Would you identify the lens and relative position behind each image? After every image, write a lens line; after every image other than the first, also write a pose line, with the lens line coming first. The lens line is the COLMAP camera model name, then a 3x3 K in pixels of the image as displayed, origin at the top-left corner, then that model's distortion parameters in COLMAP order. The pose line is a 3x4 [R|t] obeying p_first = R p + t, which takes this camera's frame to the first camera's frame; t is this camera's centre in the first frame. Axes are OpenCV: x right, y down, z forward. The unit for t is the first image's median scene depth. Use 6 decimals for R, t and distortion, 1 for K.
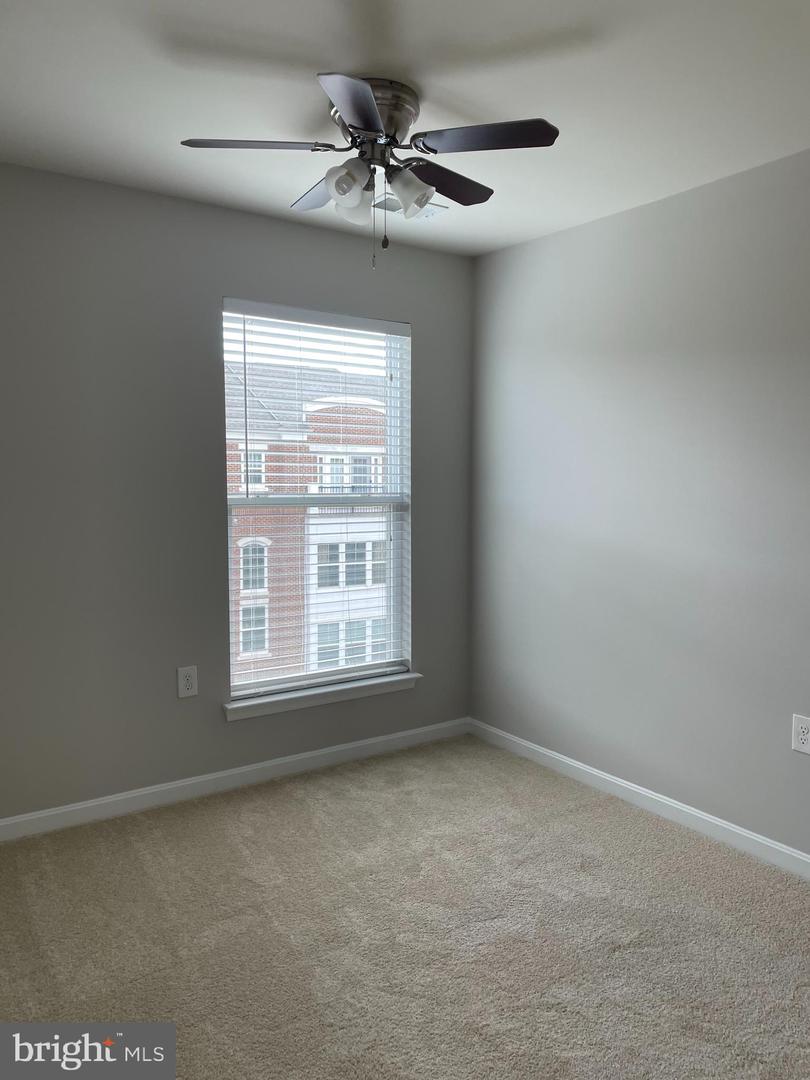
lens RADIAL K [[816.4, 0, 405.0], [0, 816.4, 540.0], [0, 0, 1]] dist [0.099358, -0.127962]
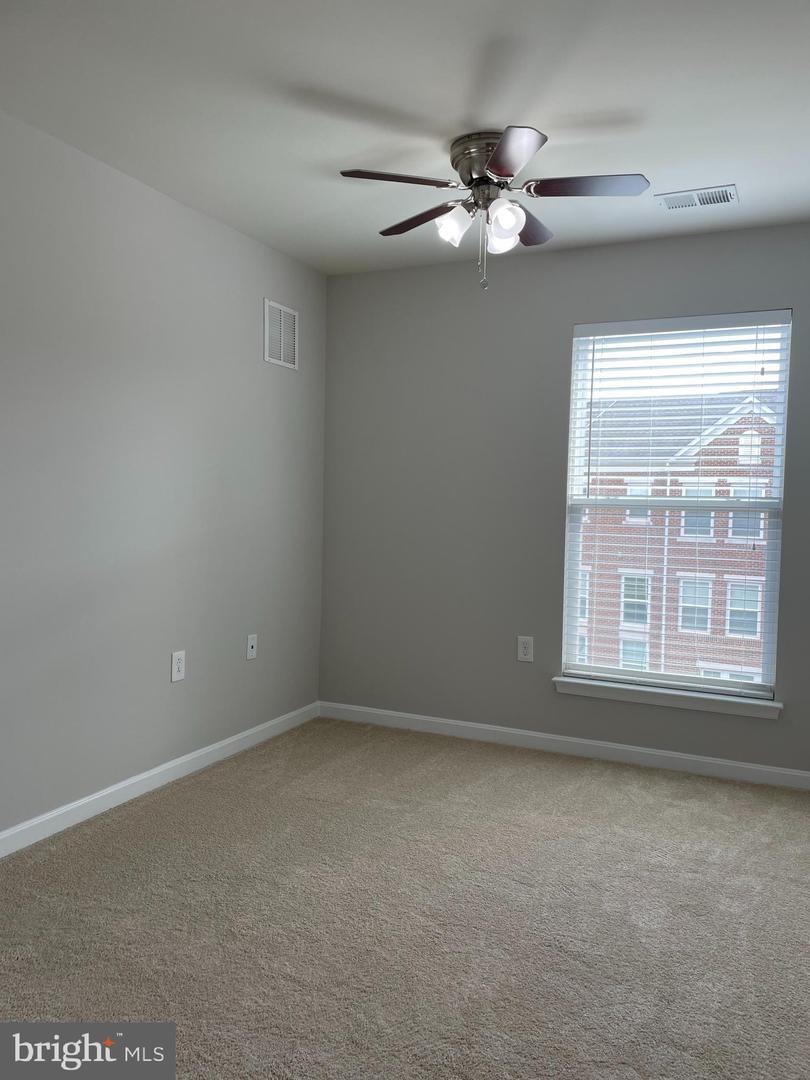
lens RADIAL K [[816.4, 0, 405.0], [0, 816.4, 540.0], [0, 0, 1]] dist [0.099358, -0.127962]
pose [[0.509105, 0.049201, -0.859297, 0.671366], [-0.086862, 0.996205, 0.005577, 0.021882], [0.856310, 0.071801, 0.511446, 0.223576]]
